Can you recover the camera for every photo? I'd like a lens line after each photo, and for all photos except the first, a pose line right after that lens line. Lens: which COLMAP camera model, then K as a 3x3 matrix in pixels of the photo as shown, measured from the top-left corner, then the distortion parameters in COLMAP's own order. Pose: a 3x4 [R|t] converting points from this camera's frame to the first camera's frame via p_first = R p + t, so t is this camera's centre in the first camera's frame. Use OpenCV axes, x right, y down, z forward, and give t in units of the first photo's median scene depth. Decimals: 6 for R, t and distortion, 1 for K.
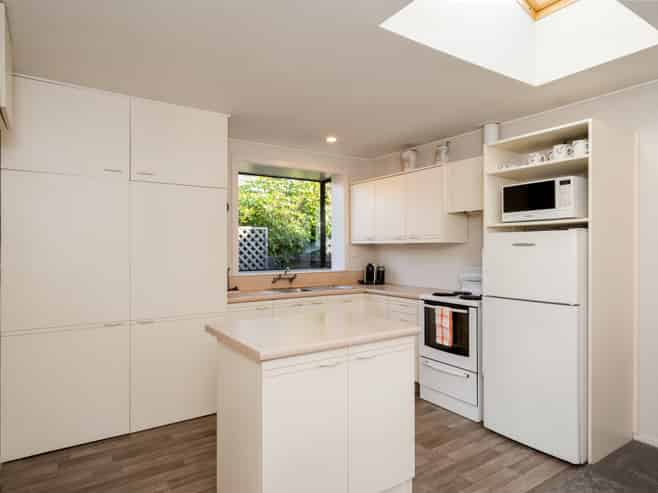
lens RADIAL K [[408.1, 0, 328.0], [0, 408.1, 246.7], [0, 0, 1]] dist [0.006786, 0.007267]
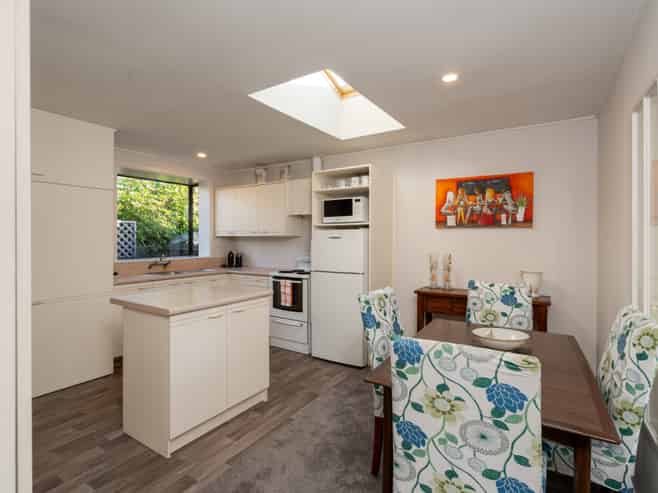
lens RADIAL K [[338.6, 0, 328.5], [0, 338.6, 243.2], [0, 0, 1]] dist [0.000141, 0.000031]
pose [[0.917655, -0.001402, 0.397377, -0.057193], [-0.004011, 0.999910, 0.012789, -0.000413], [-0.397359, -0.013330, 0.917567, -0.163300]]
